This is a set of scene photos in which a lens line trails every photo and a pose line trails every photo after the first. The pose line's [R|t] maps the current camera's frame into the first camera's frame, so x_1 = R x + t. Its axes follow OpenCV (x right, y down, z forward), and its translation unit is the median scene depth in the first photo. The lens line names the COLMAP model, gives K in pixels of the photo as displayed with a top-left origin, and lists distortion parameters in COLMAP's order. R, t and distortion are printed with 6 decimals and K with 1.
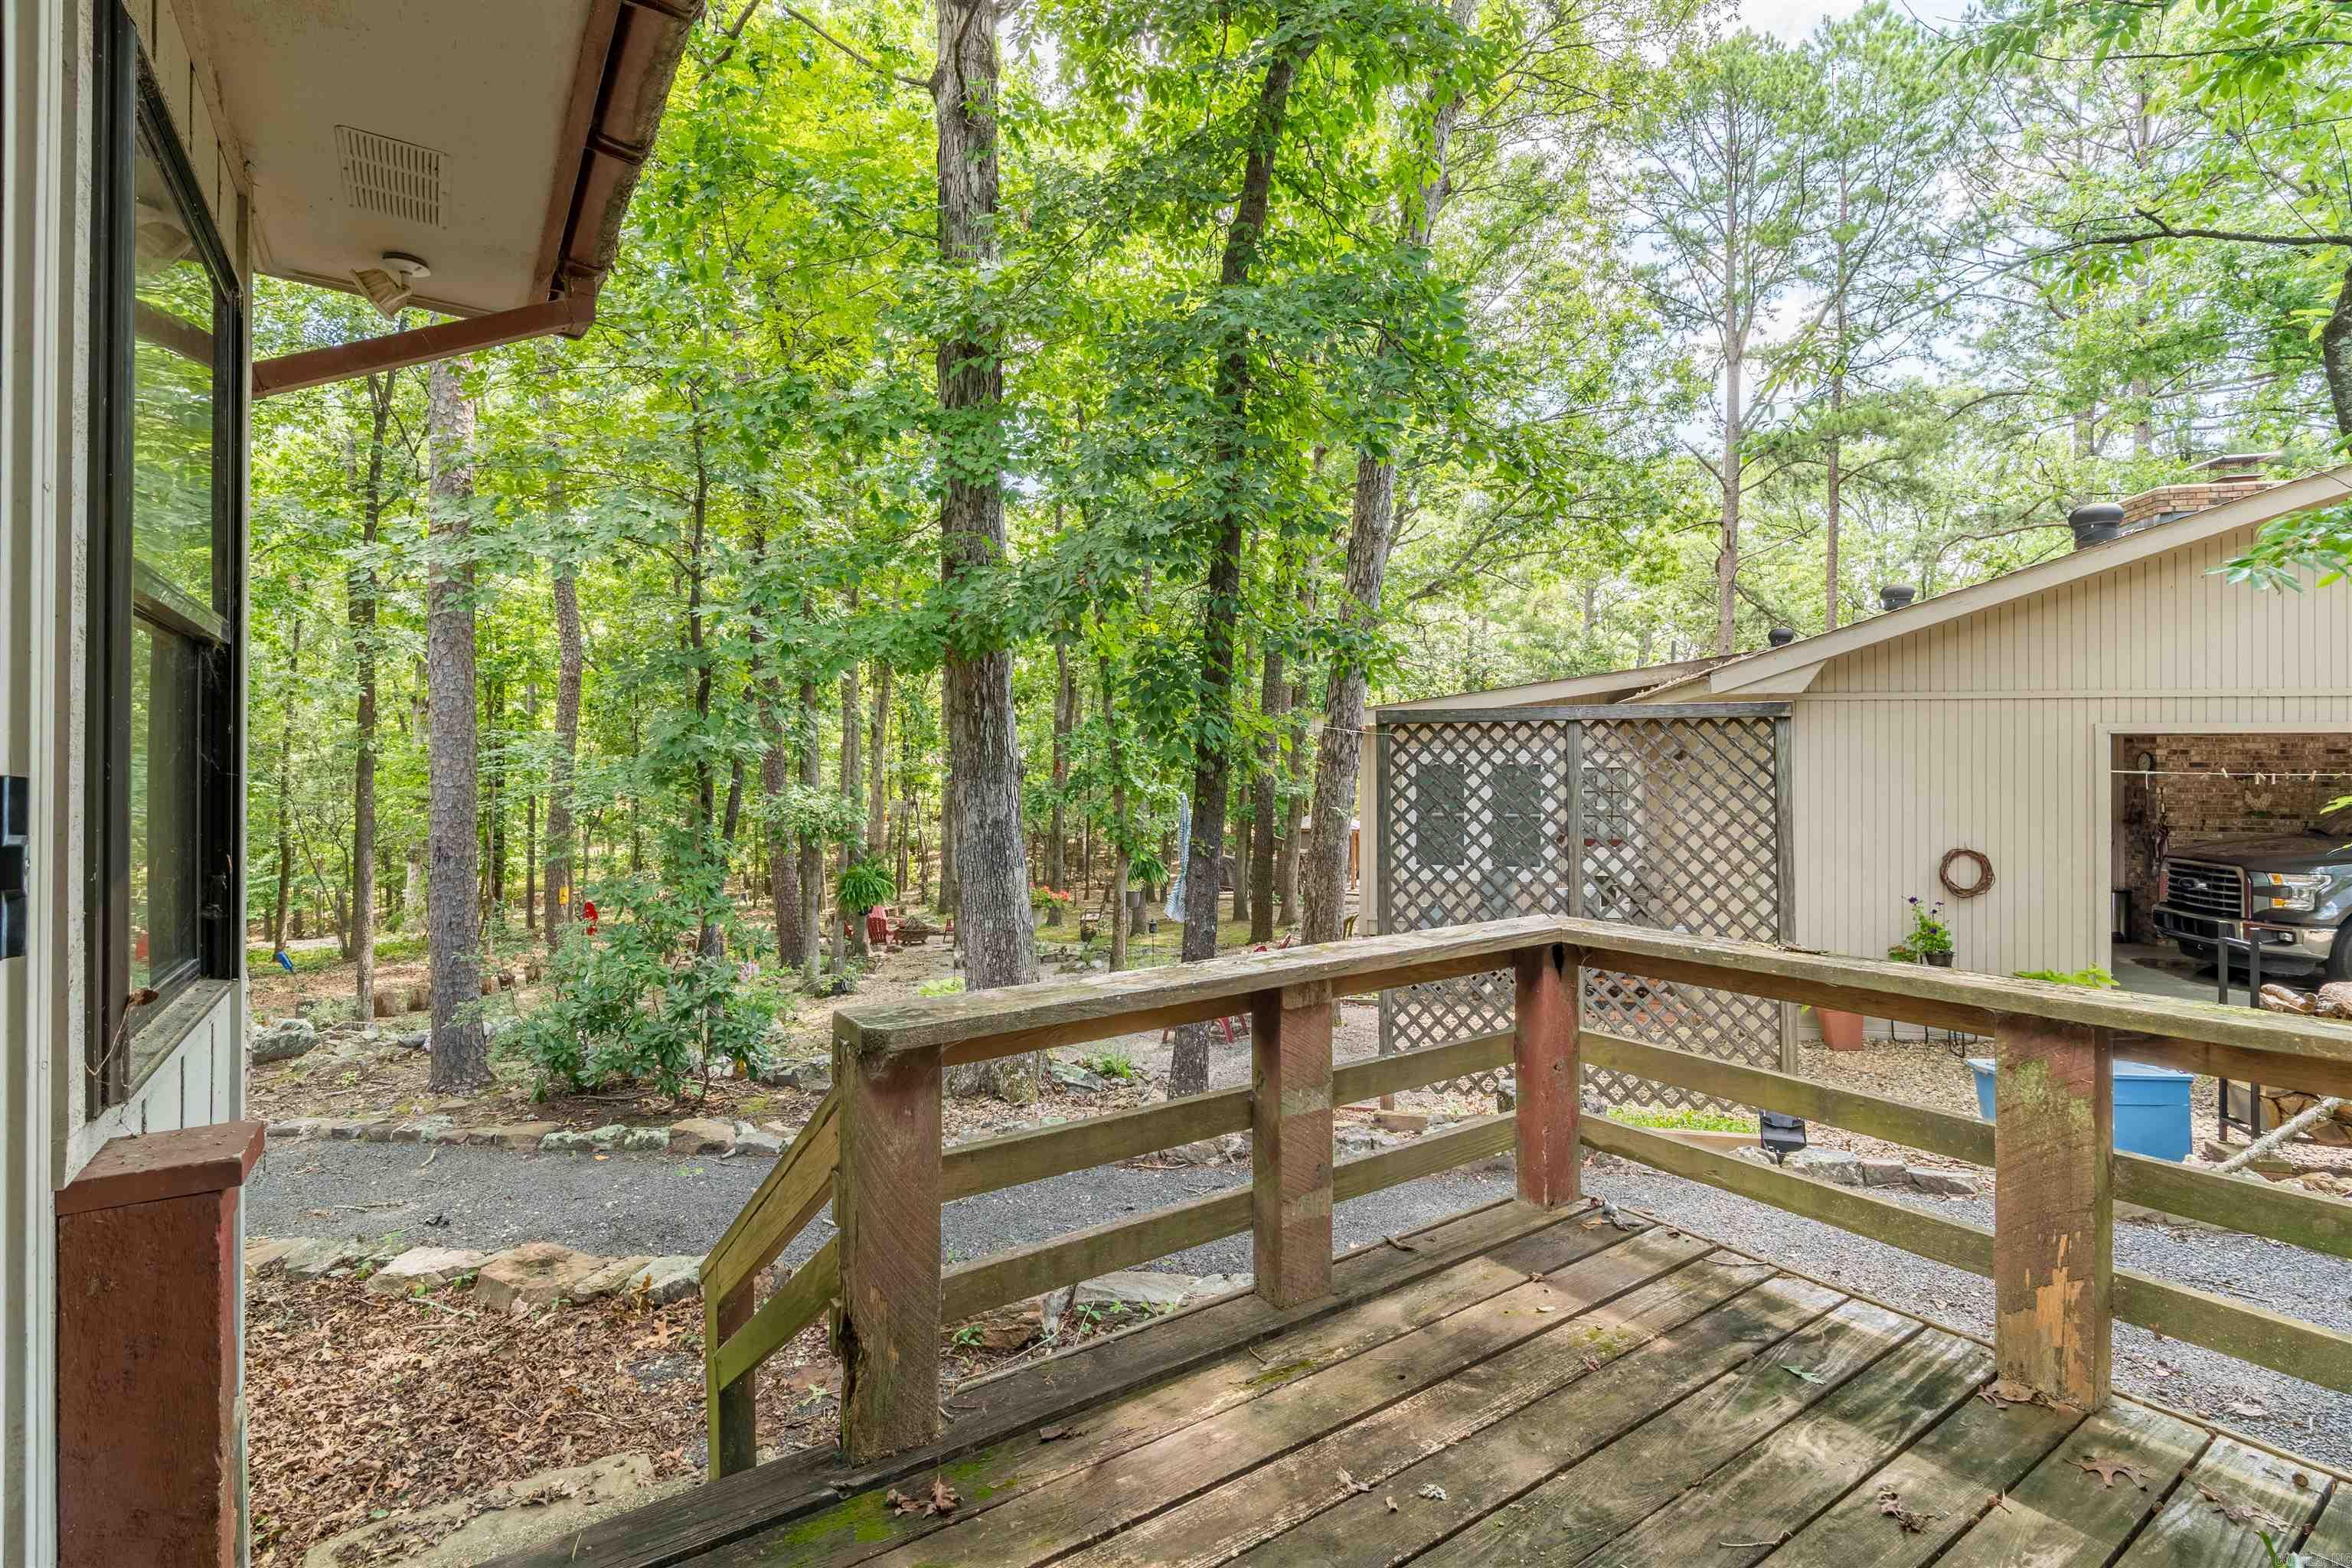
lens RADIAL K [[1084.6, 0, 1176.0], [0, 1084.6, 784.0], [0, 0, 1]] dist [-0.000036, 0.000570]
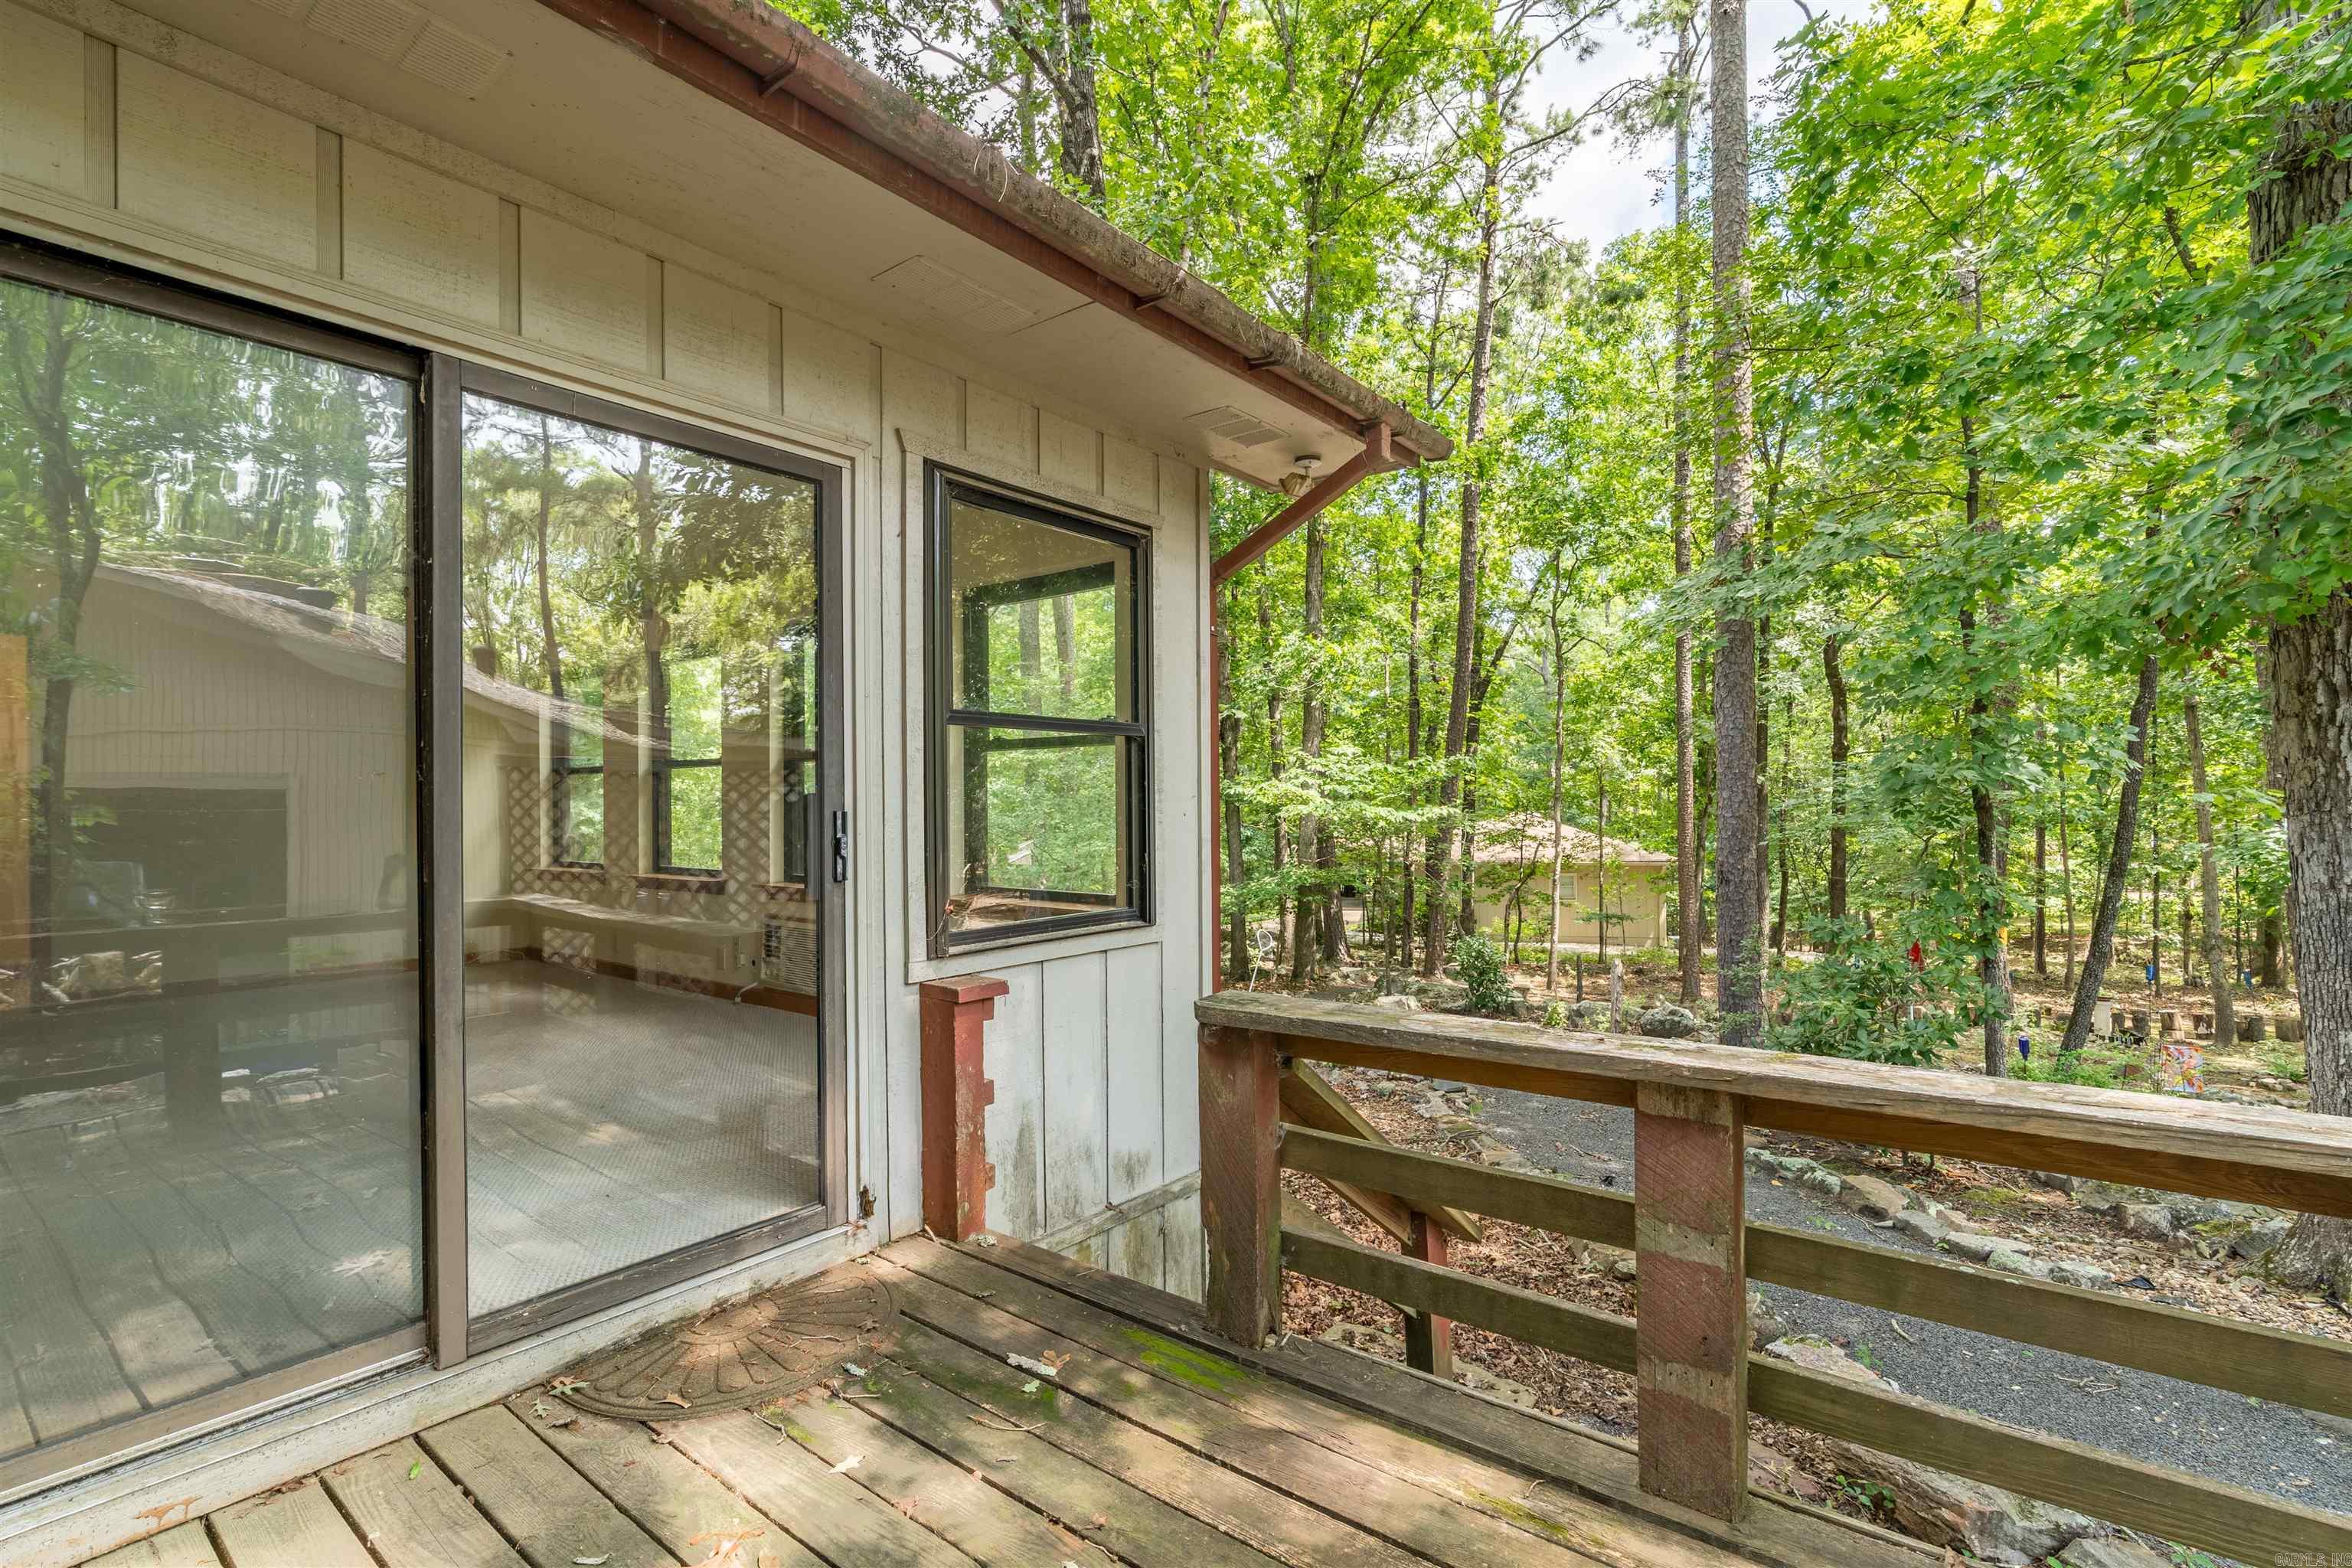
lens RADIAL K [[1088.8, 0, 1172.0], [0, 1088.8, 818.7], [0, 0, 1]] dist [-0.001568, -0.000052]
pose [[0.286103, 0.009520, -0.958151, 0.281889], [-0.004750, 0.999952, 0.008517, -0.002508], [0.958187, 0.002115, 0.286135, 0.167519]]
